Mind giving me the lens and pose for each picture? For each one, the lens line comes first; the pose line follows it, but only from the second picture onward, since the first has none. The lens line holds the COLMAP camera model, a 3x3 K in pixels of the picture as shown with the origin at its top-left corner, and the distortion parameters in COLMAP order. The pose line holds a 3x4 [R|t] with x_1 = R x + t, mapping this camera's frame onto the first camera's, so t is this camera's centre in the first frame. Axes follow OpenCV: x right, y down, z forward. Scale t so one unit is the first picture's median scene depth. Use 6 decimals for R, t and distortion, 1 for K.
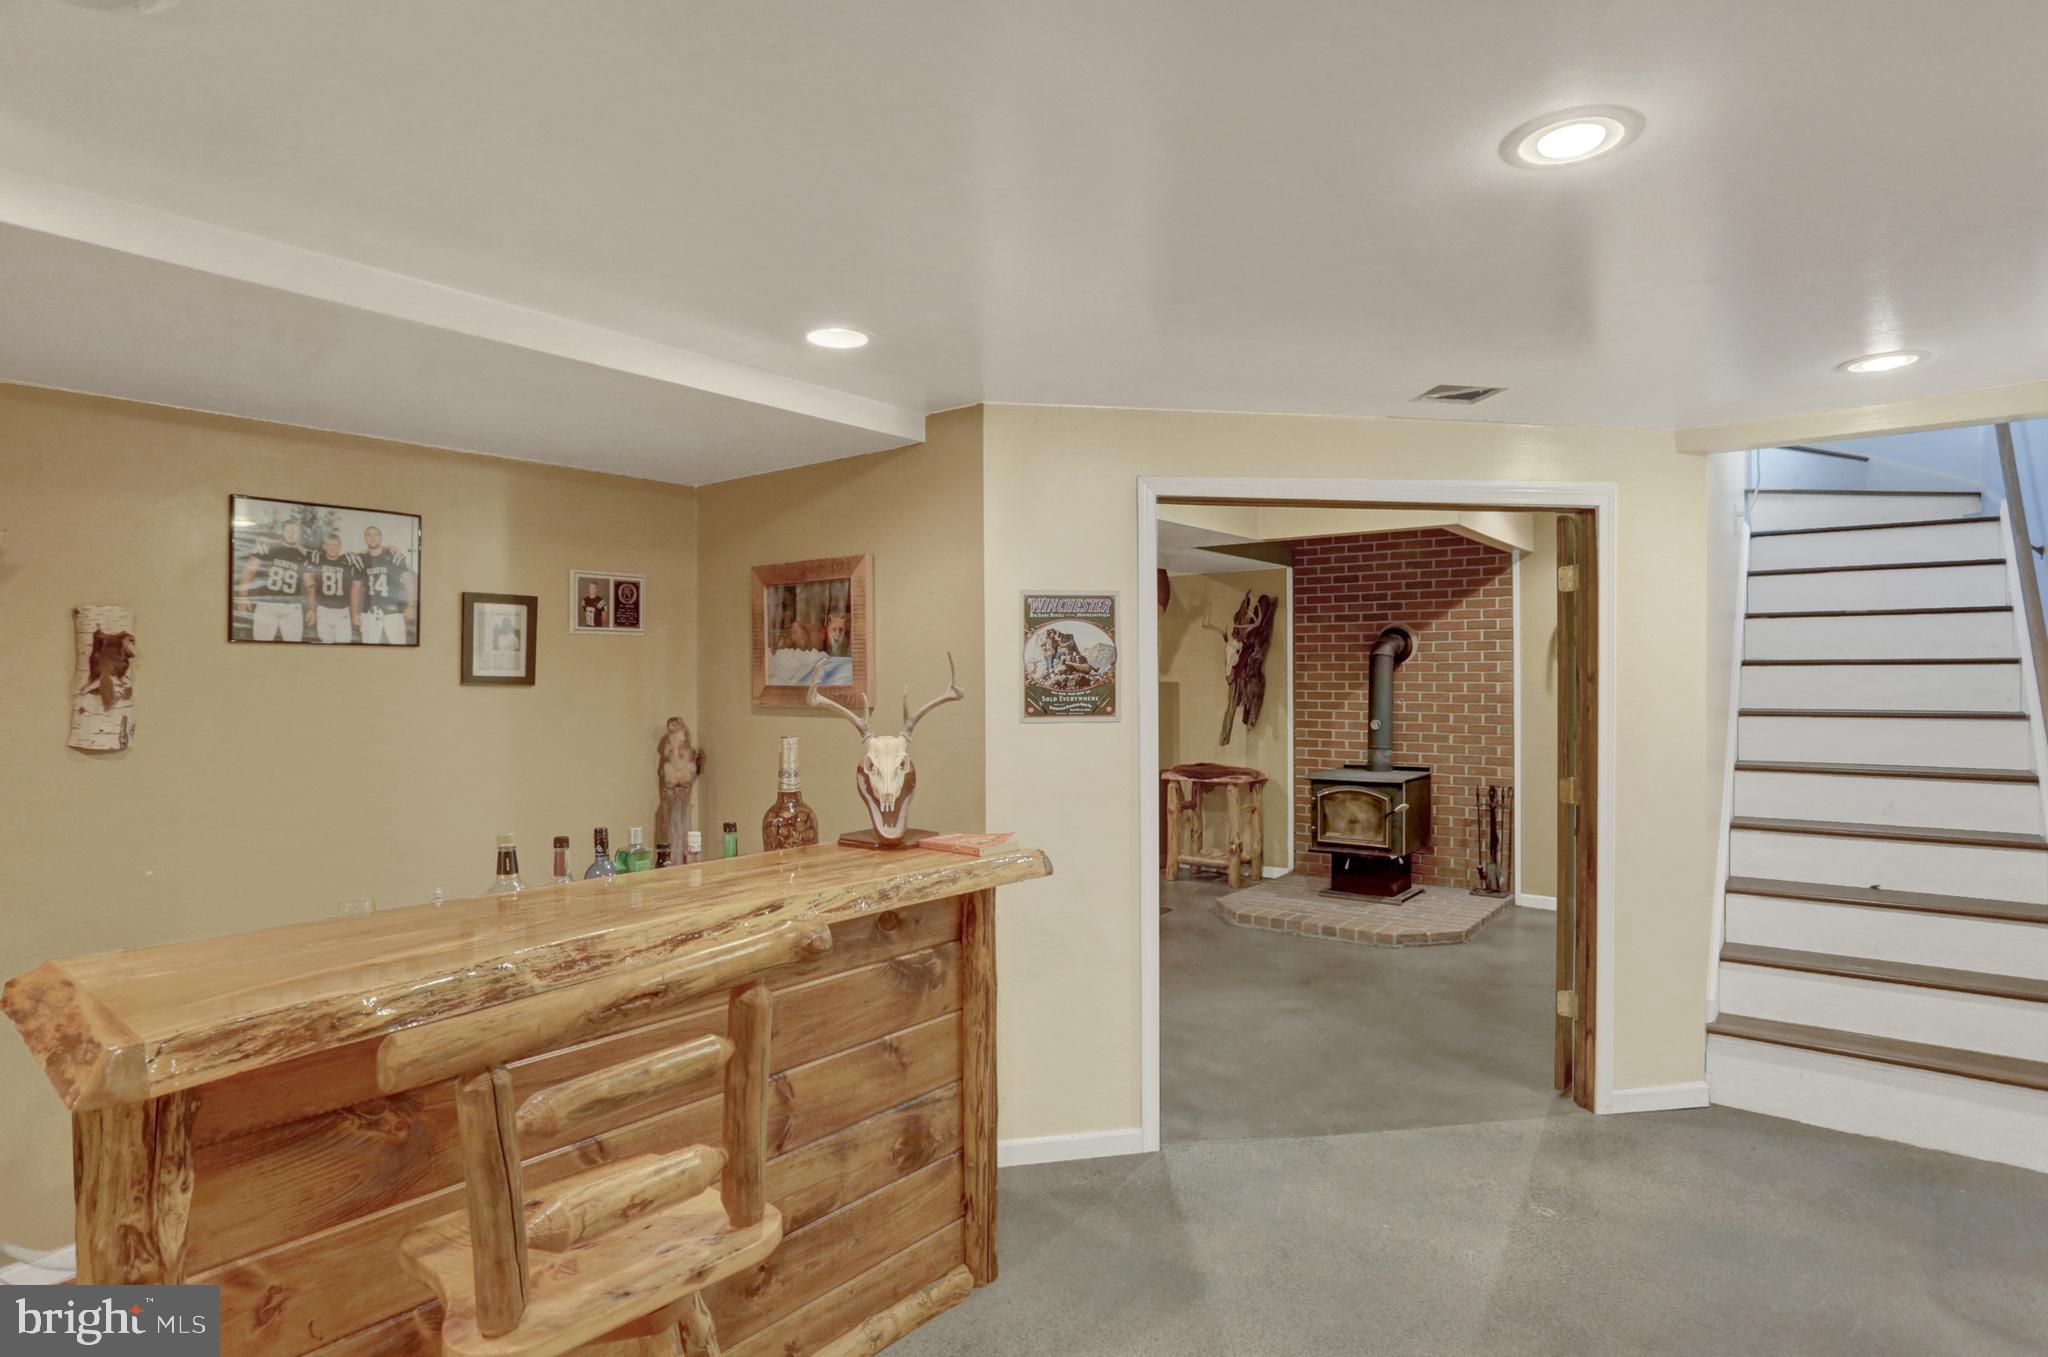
lens RADIAL K [[1100.7, 0, 1029.2], [0, 1100.7, 680.9], [0, 0, 1]] dist [-0.042934, 0.010633]
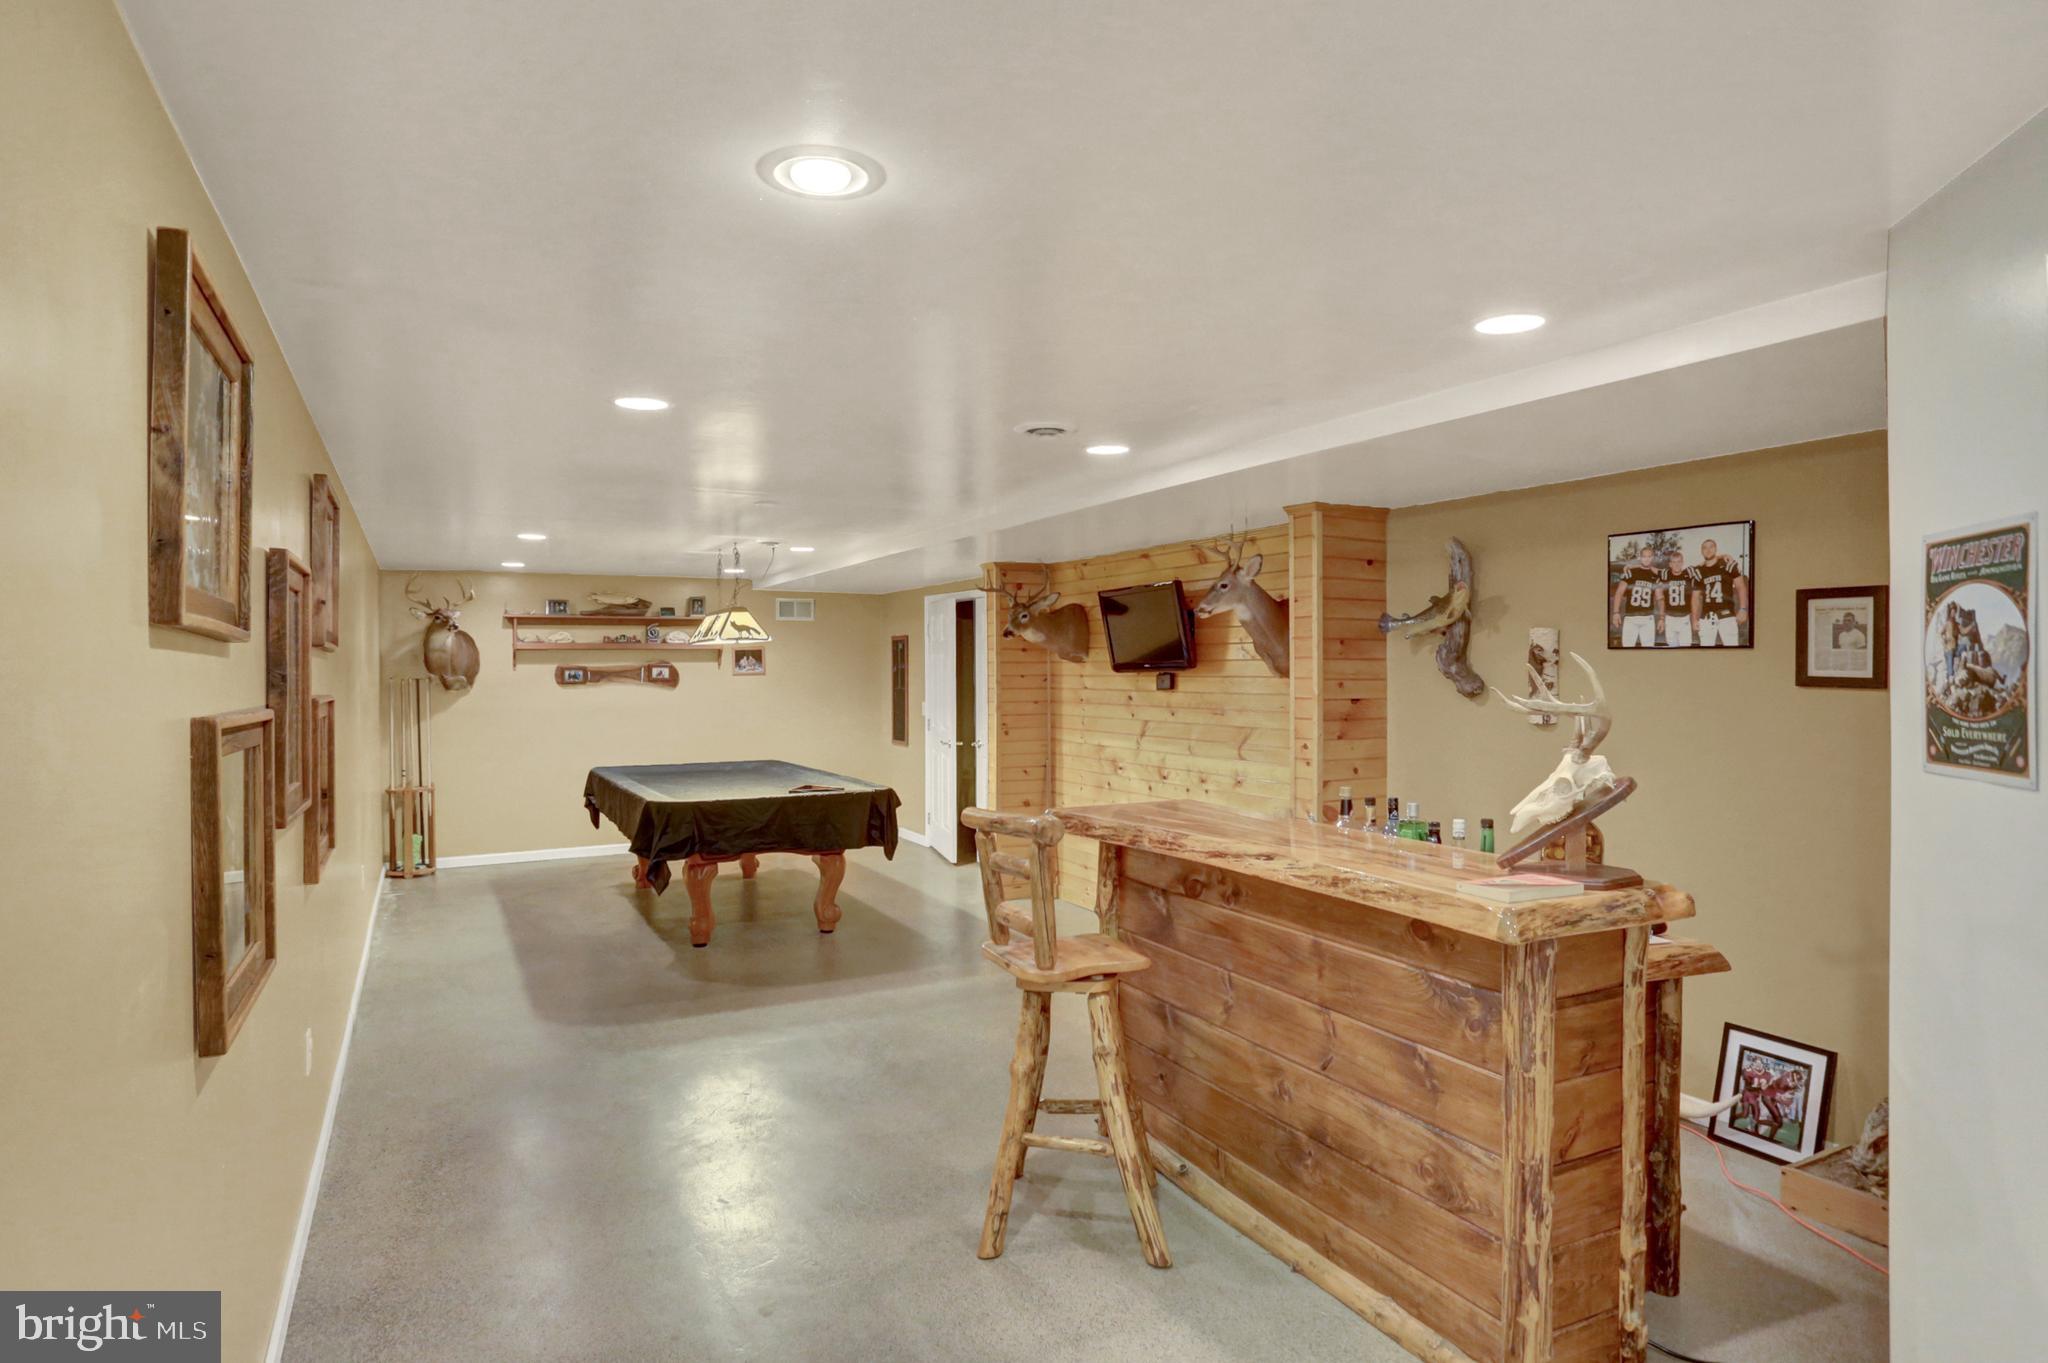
lens RADIAL K [[1152.7, 0, 1014.2], [0, 1152.7, 680.6], [0, 0, 1]] dist [-0.018869, 0.014691]
pose [[-0.424838, 0.015168, -0.905142, 0.715053], [0.000080, 0.999860, 0.016718, -0.018162], [0.905270, 0.007029, -0.424779, 0.818126]]
